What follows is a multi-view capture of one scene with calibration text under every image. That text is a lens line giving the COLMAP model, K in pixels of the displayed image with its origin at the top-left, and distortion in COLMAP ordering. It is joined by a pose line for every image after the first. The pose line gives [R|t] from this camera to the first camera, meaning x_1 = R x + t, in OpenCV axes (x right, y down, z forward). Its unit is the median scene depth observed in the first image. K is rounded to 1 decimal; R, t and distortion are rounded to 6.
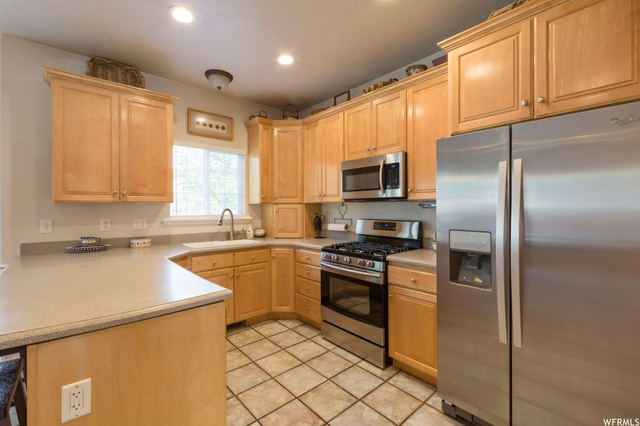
lens RADIAL K [[280.7, 0, 324.2], [0, 280.7, 210.4], [0, 0, 1]] dist [-0.004987, -0.000037]
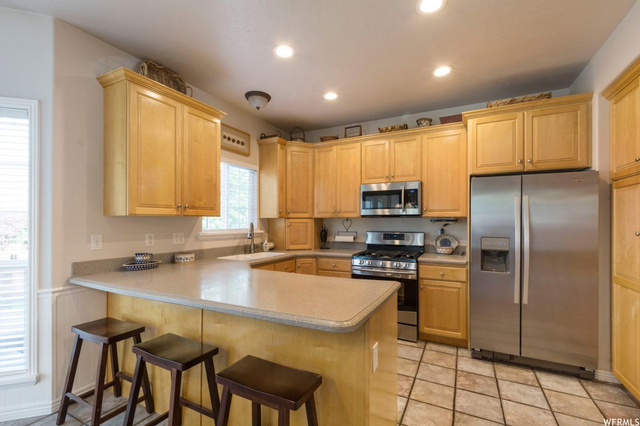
lens RADIAL K [[280.7, 0, 328.5], [0, 280.7, 222.5], [0, 0, 1]] dist [-0.004987, -0.000037]
pose [[0.929094, 0.003288, 0.369830, -0.583595], [-0.001018, 0.999979, -0.006331, -0.000549], [-0.369843, 0.005506, 0.929078, -0.085325]]
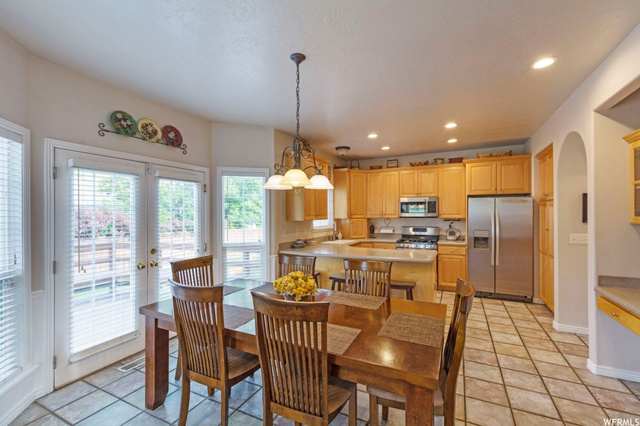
lens RADIAL K [[280.7, 0, 317.9], [0, 280.7, 213.4], [0, 0, 1]] dist [-0.004987, -0.000037]
pose [[0.937439, -0.003596, 0.348132, -1.308511], [0.006626, 0.999950, -0.007513, -0.058216], [-0.348088, 0.009349, 0.937415, -0.729840]]
